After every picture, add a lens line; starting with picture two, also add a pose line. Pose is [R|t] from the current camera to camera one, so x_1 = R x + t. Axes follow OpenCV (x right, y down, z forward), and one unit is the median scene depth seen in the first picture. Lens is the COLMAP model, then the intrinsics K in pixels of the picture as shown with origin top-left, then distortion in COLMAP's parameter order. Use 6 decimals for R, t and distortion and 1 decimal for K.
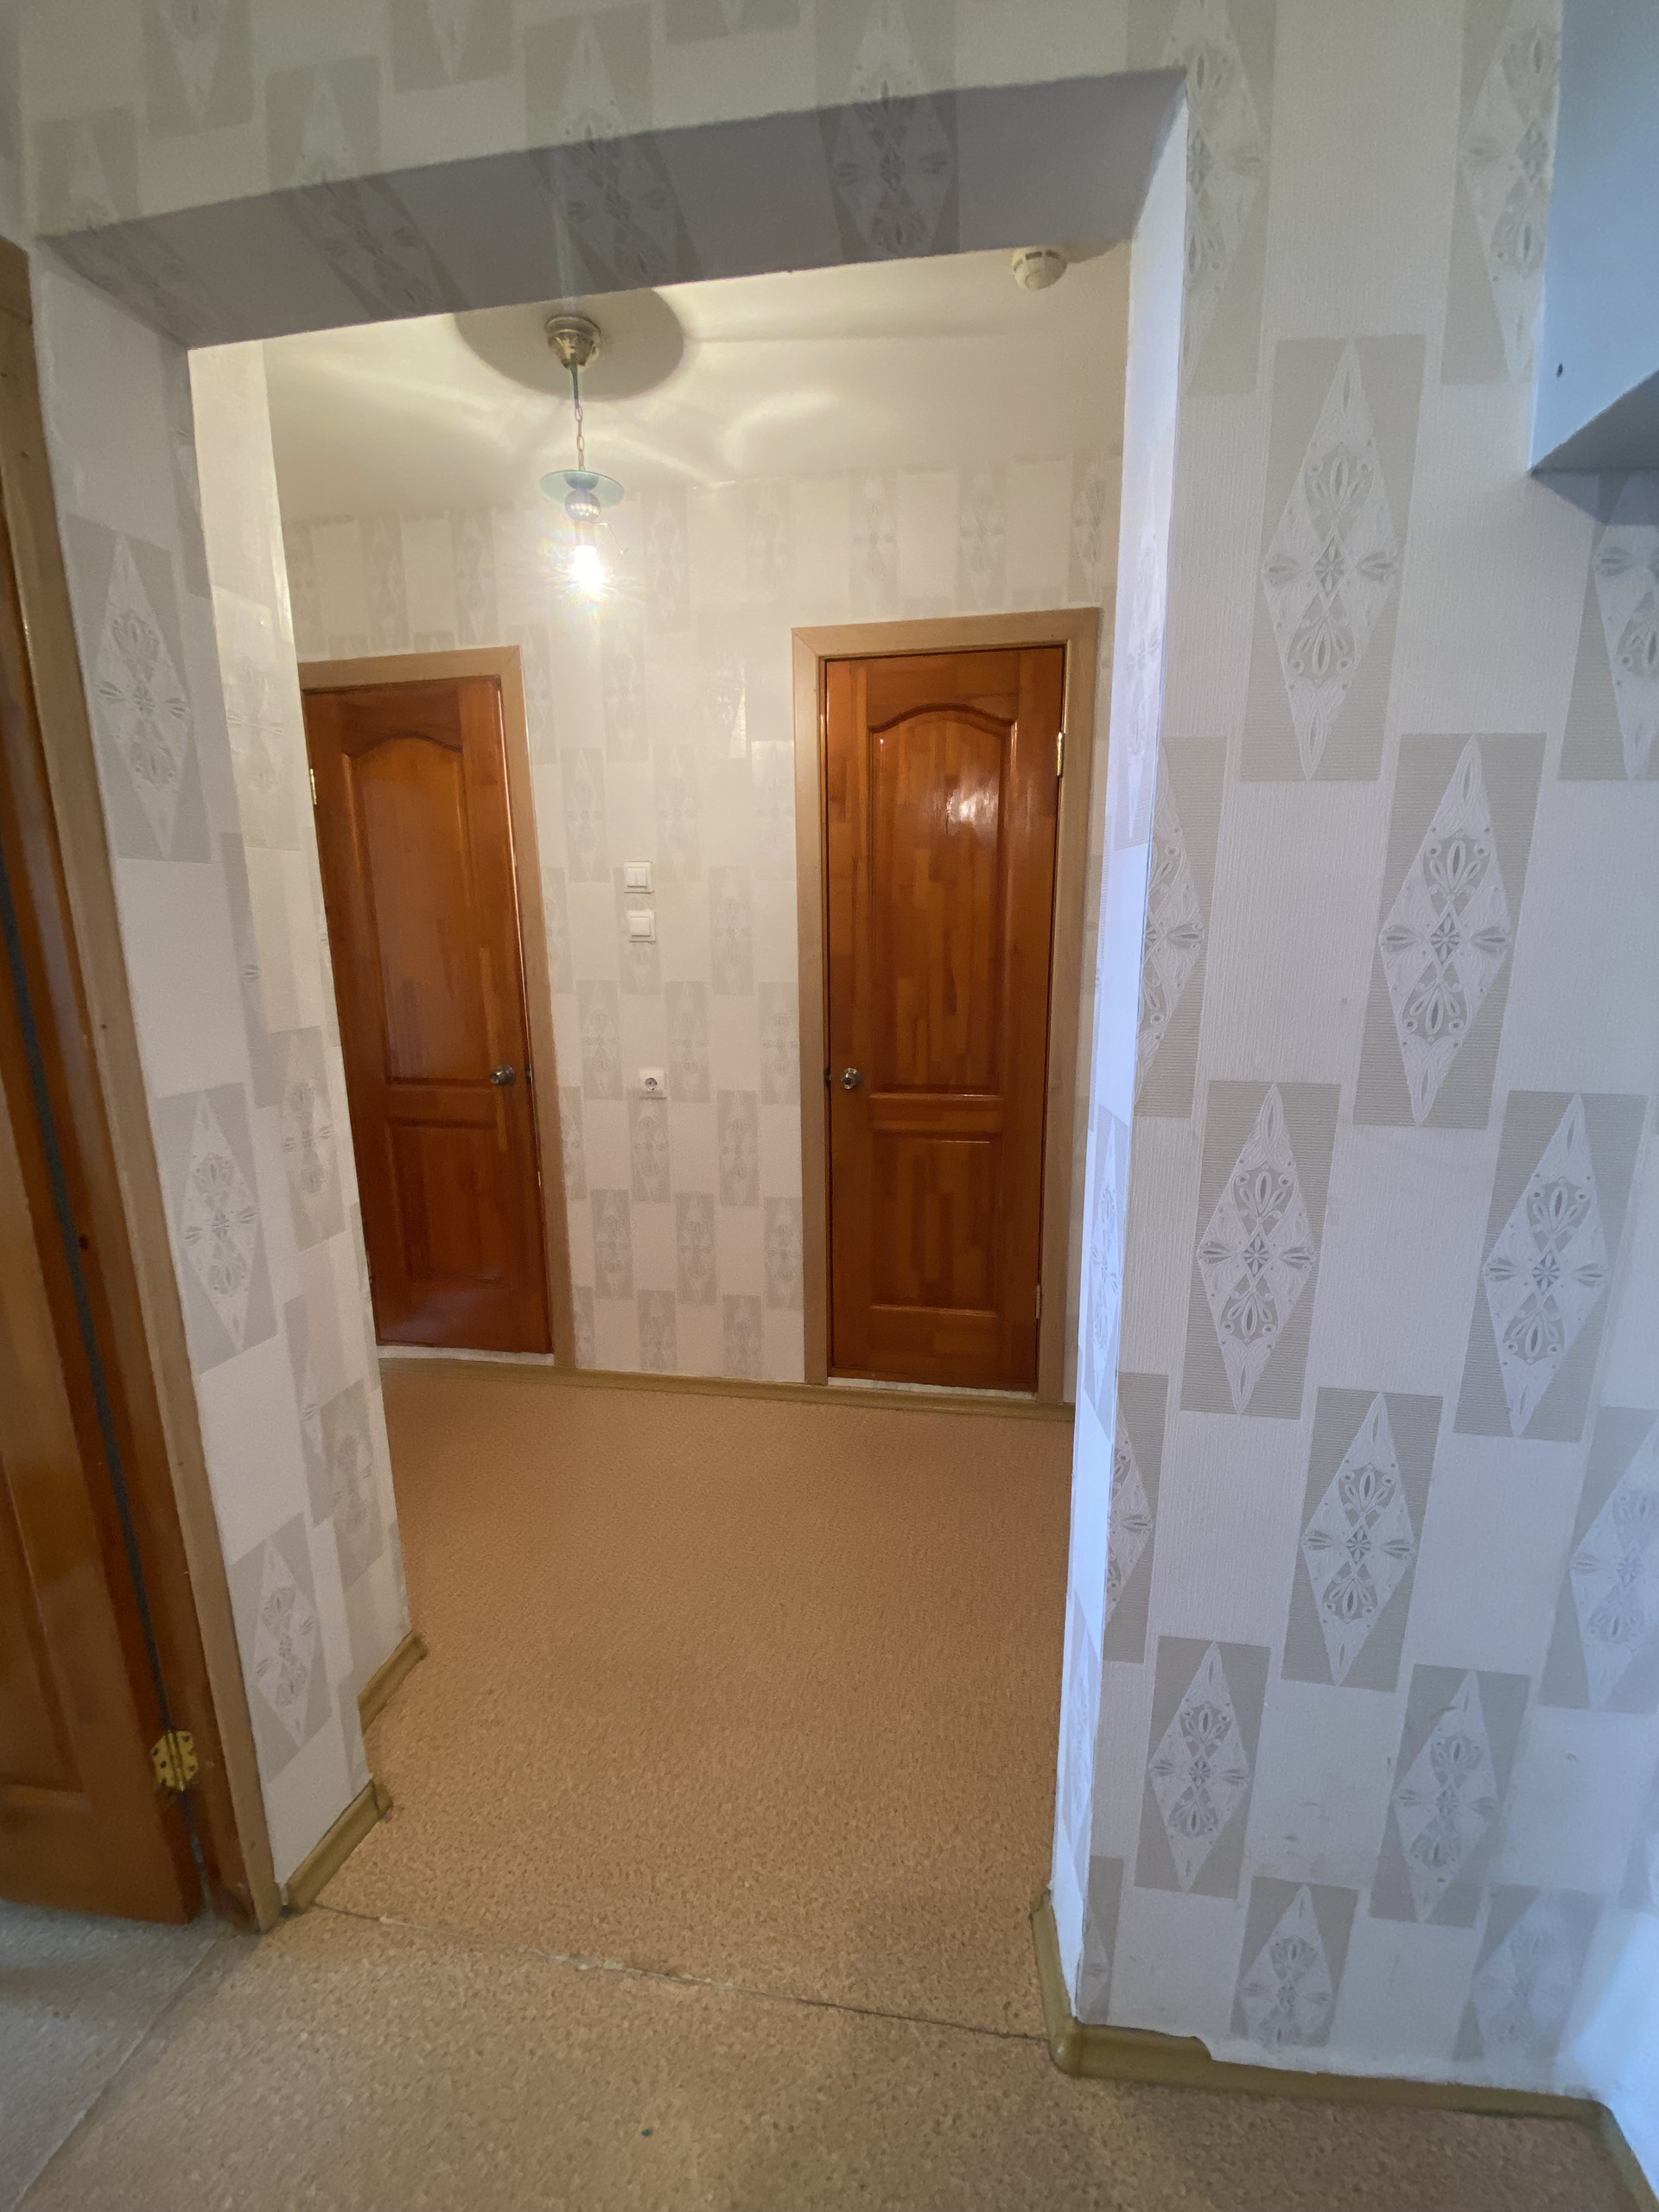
lens RADIAL K [[903.1, 0, 829.5], [0, 903.1, 1106.0], [0, 0, 1]] dist [0.000707, -0.012284]
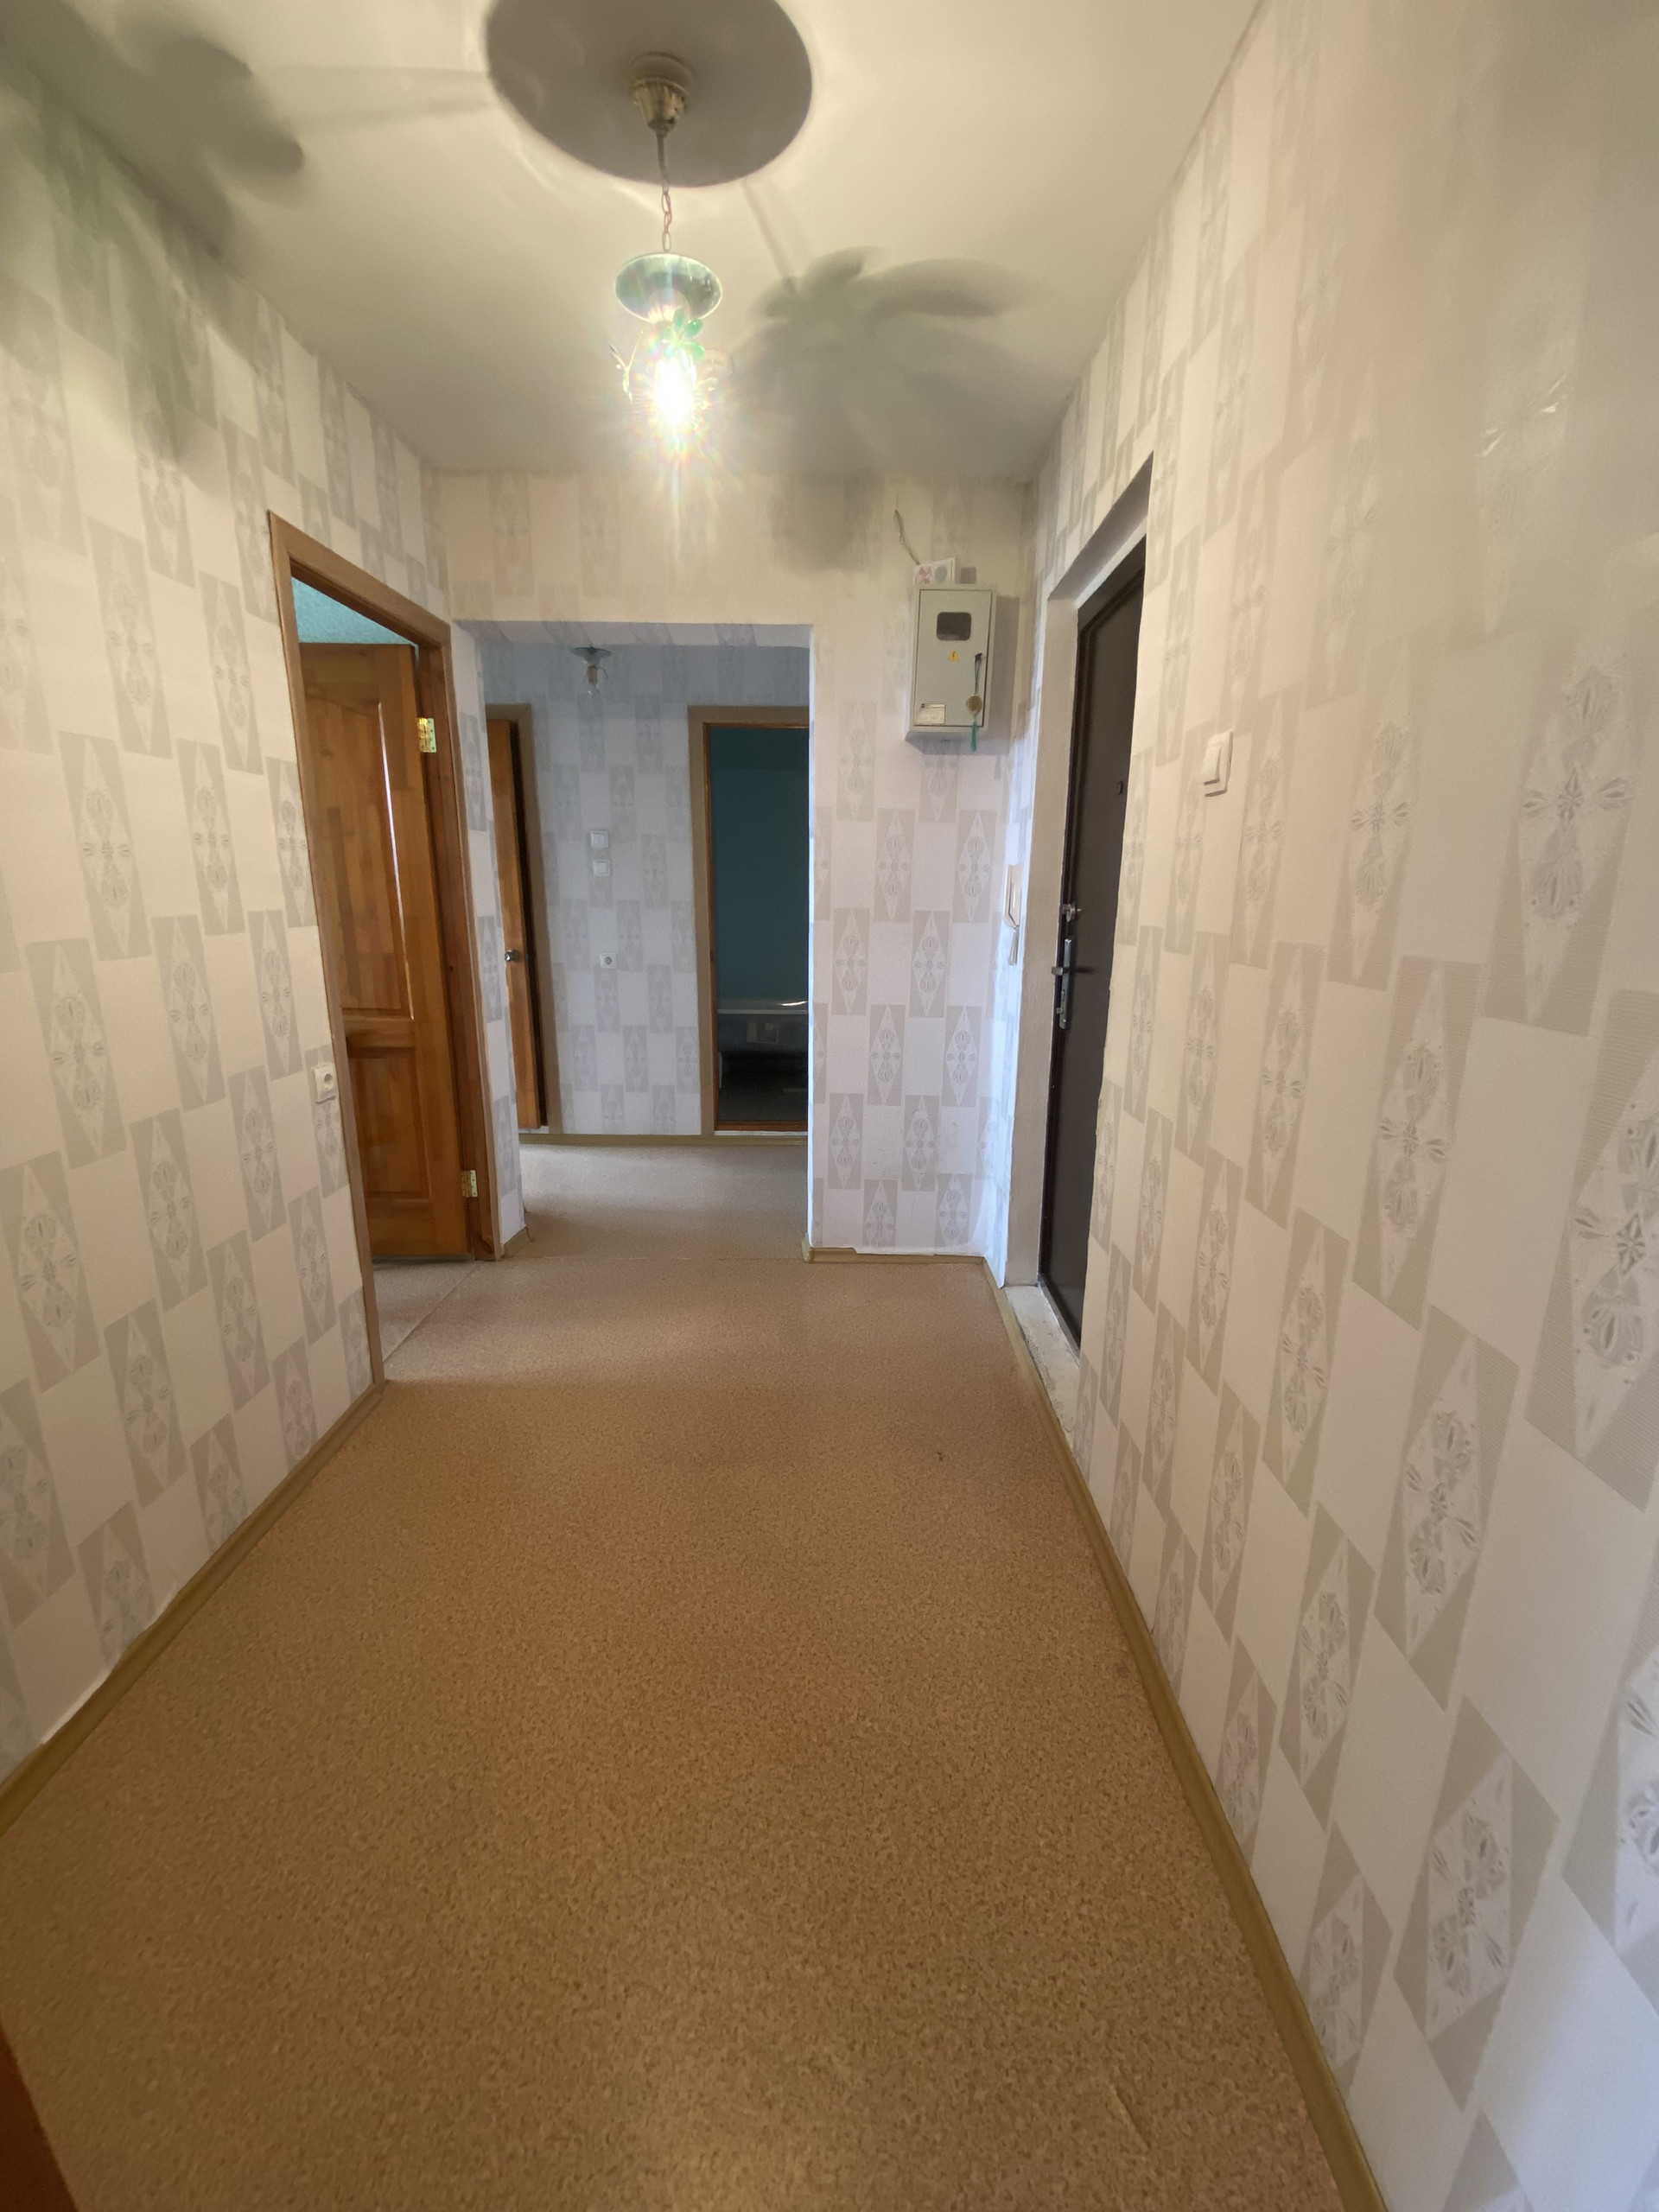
lens RADIAL K [[936.2, 0, 832.8], [0, 936.2, 1131.3], [0, 0, 1]] dist [0.028129, -0.000031]
pose [[0.989542, -0.019568, 0.142909, -0.094263], [0.011709, 0.998383, 0.055627, 0.557818], [-0.143766, -0.053372, 0.988171, -2.301720]]
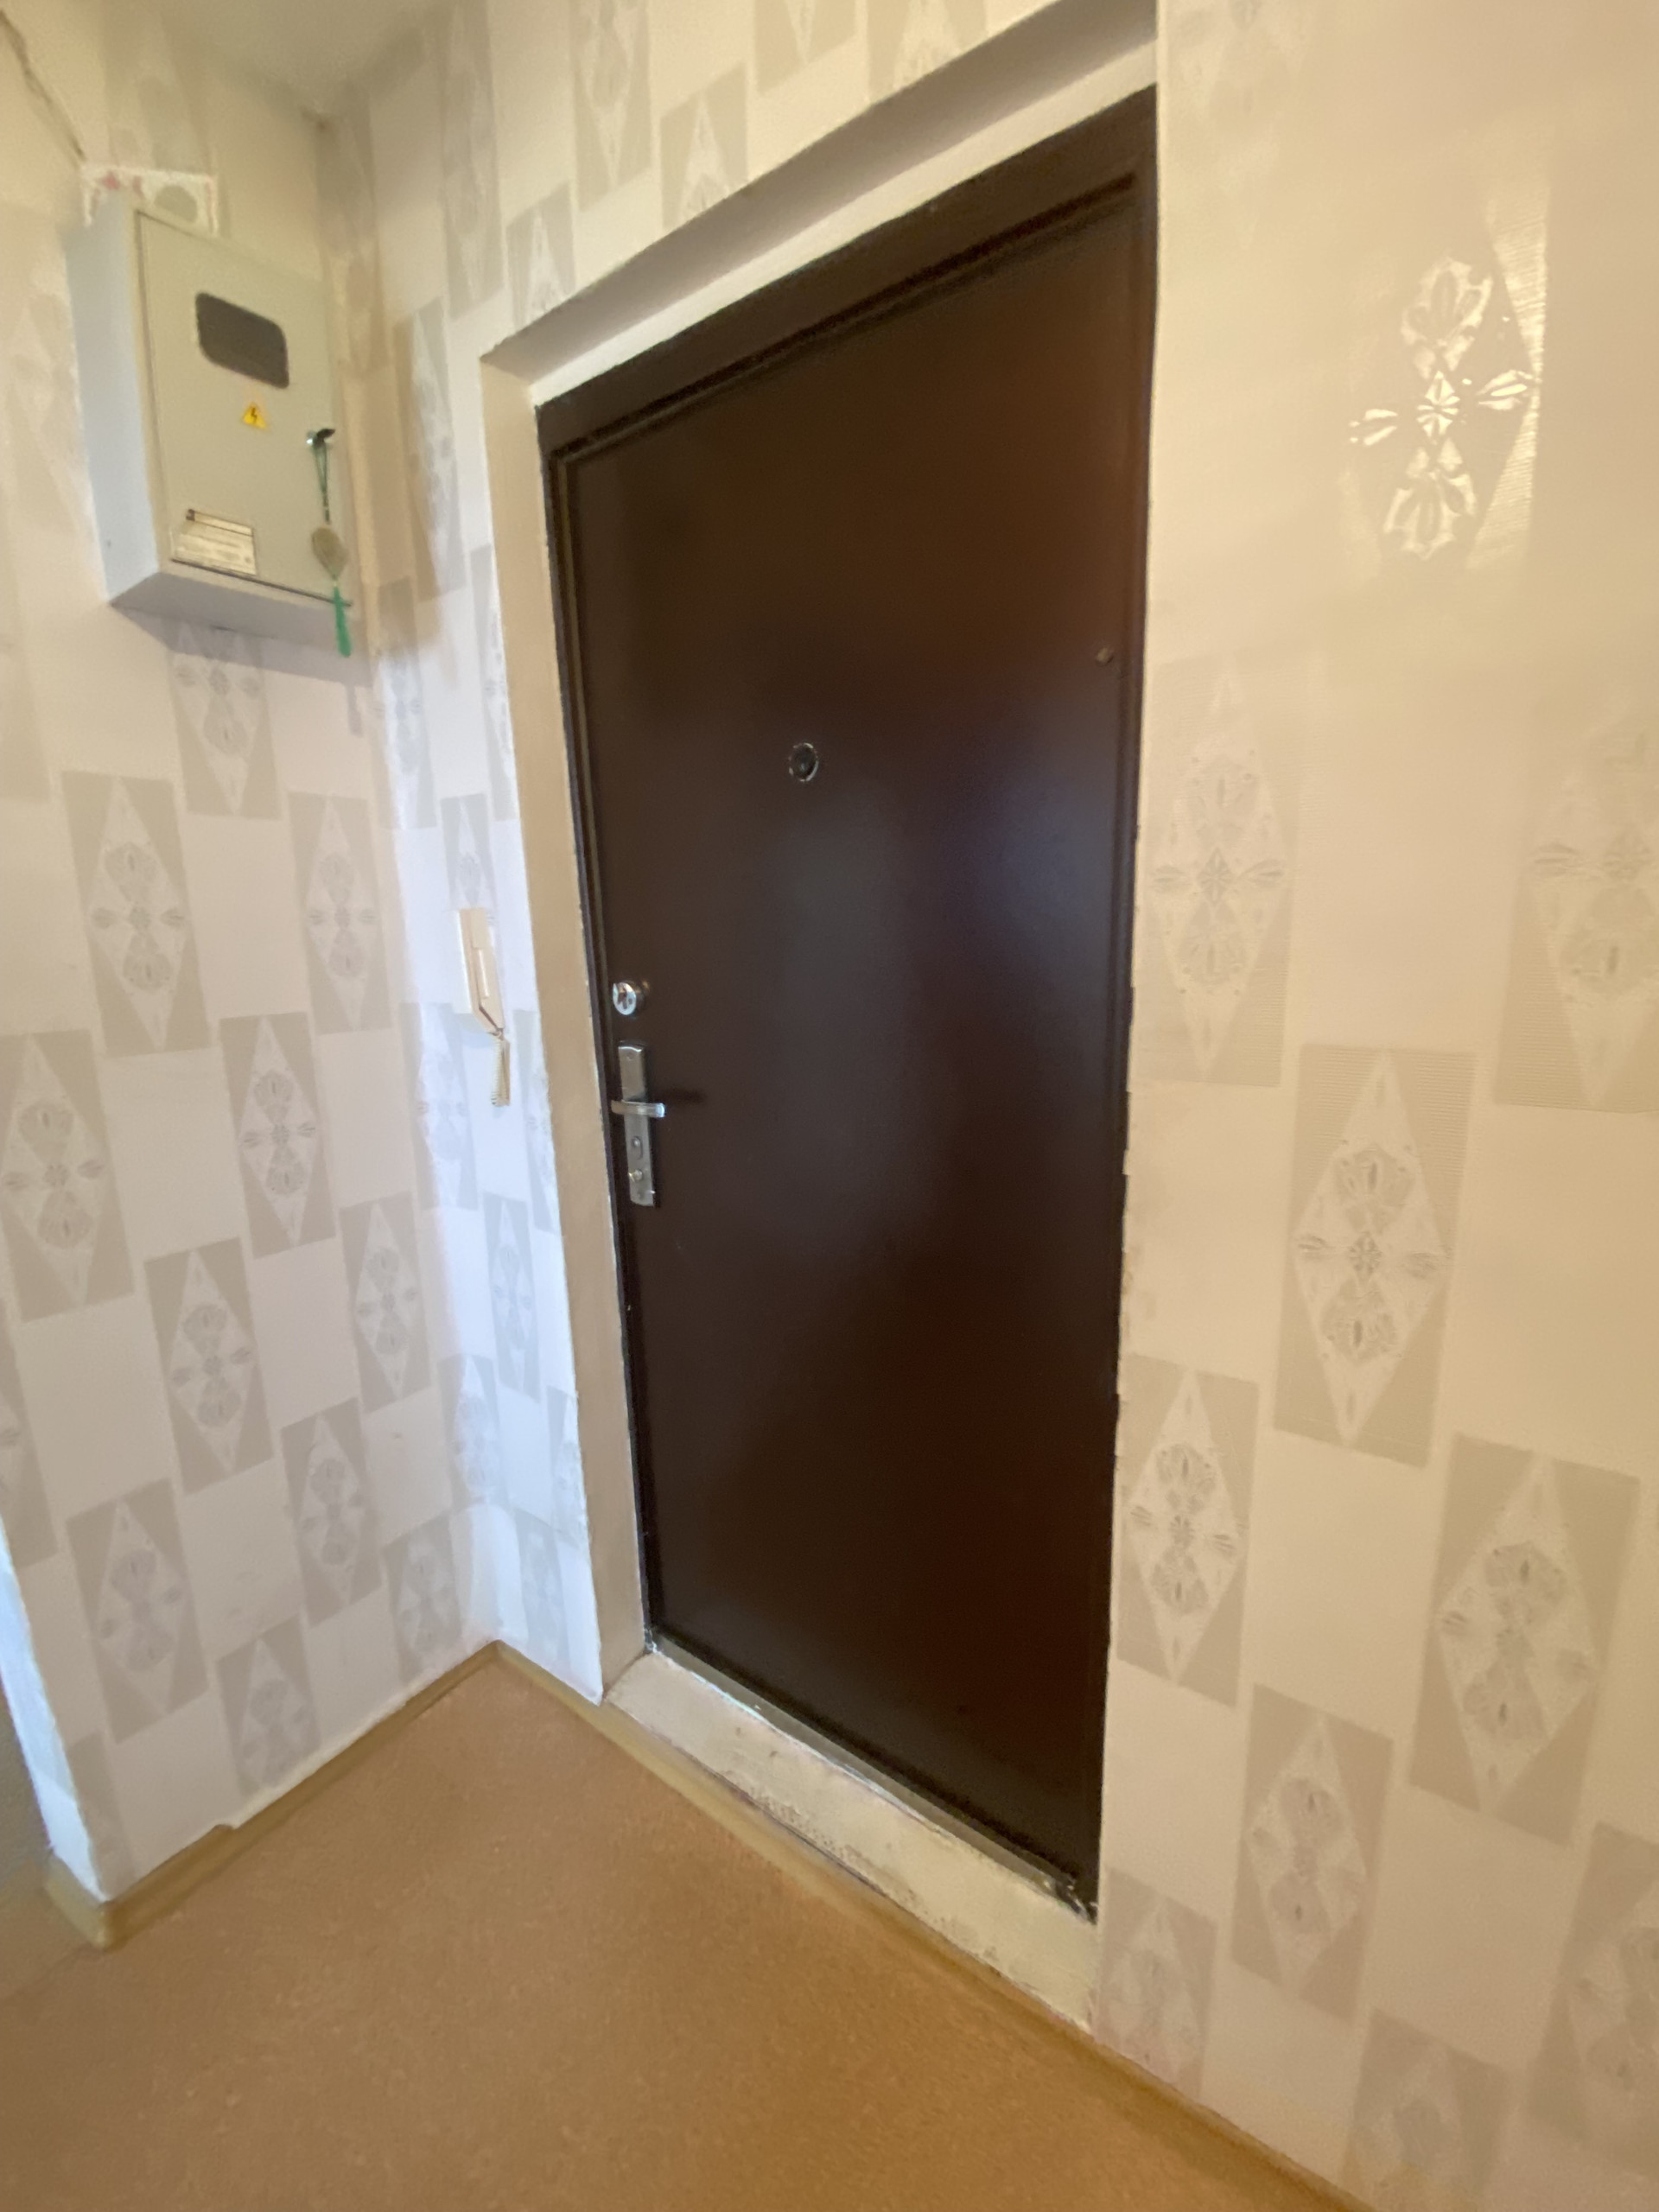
lens RADIAL K [[898.0, 0, 829.5], [0, 898.0, 1106.0], [0, 0, 1]] dist [0.019931, -0.020827]
pose [[0.452563, -0.186095, 0.872098, -0.104078], [0.202585, 0.973866, 0.102683, 0.151689], [-0.868416, 0.130204, 0.478436, -0.505196]]
